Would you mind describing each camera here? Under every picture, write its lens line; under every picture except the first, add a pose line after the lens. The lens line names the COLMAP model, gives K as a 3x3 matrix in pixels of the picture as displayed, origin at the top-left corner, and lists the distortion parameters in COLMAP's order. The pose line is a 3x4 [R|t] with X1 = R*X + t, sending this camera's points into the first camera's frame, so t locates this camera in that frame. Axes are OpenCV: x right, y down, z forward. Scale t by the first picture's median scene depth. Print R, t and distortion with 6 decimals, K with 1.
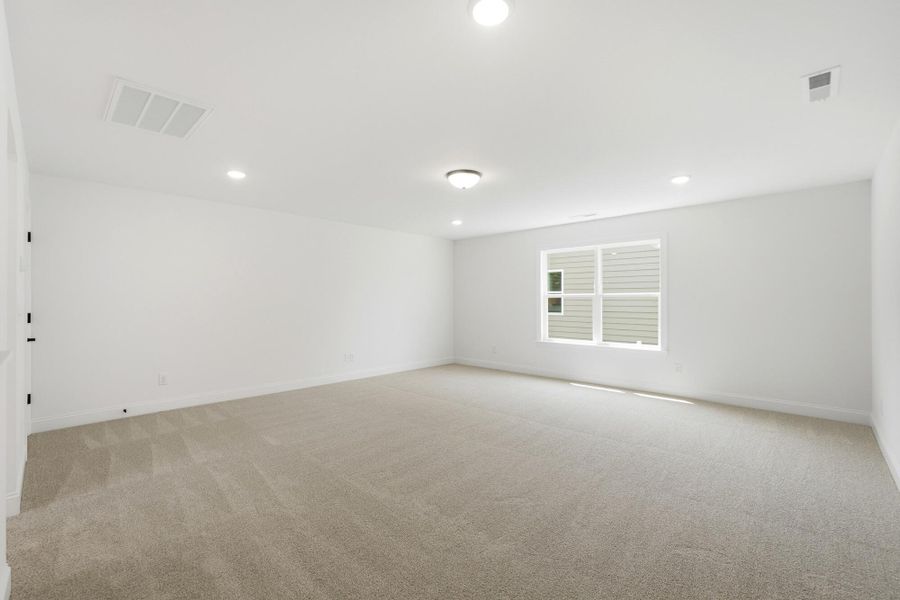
lens RADIAL K [[384.9, 0, 448.9], [0, 384.9, 303.2], [0, 0, 1]] dist [-0.002955, -0.000188]
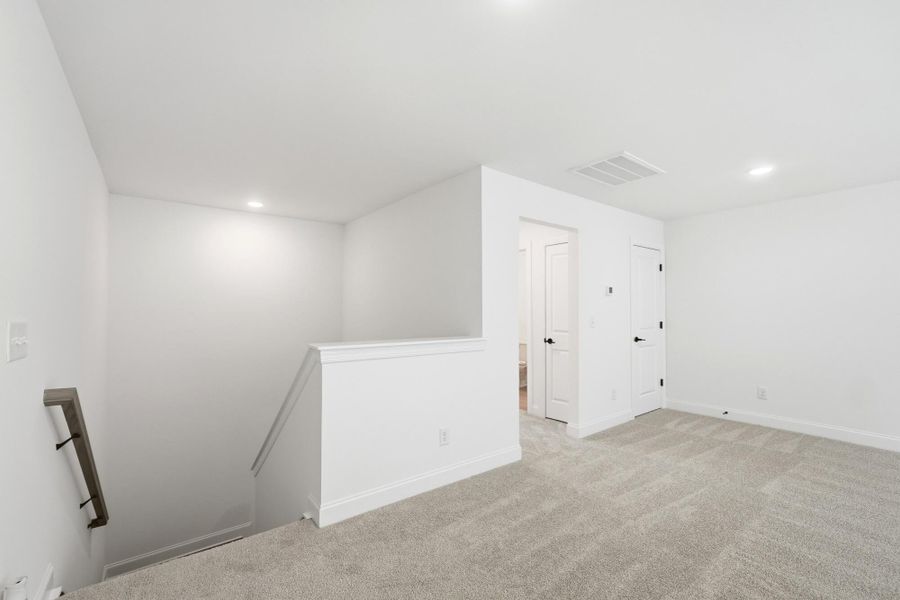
lens RADIAL K [[384.9, 0, 448.9], [0, 384.9, 303.2], [0, 0, 1]] dist [-0.002955, -0.000188]
pose [[-0.148627, -0.023267, -0.988620, 0.554407], [-0.002974, 0.999729, -0.023081, -0.011013], [0.988889, -0.000491, -0.148656, 0.561251]]
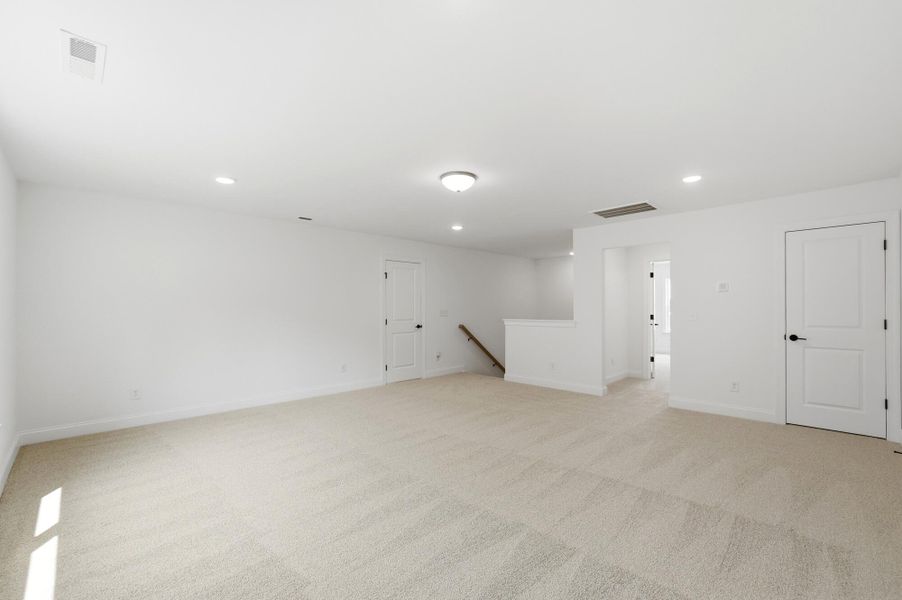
lens RADIAL K [[385.7, 0, 449.8], [0, 385.7, 303.2], [0, 0, 1]] dist [-0.002955, -0.000188]
pose [[-0.999677, 0.014911, 0.020600, 0.060364], [0.014991, 0.999881, 0.003763, -0.054567], [-0.020541, 0.004071, -0.999781, 2.657618]]
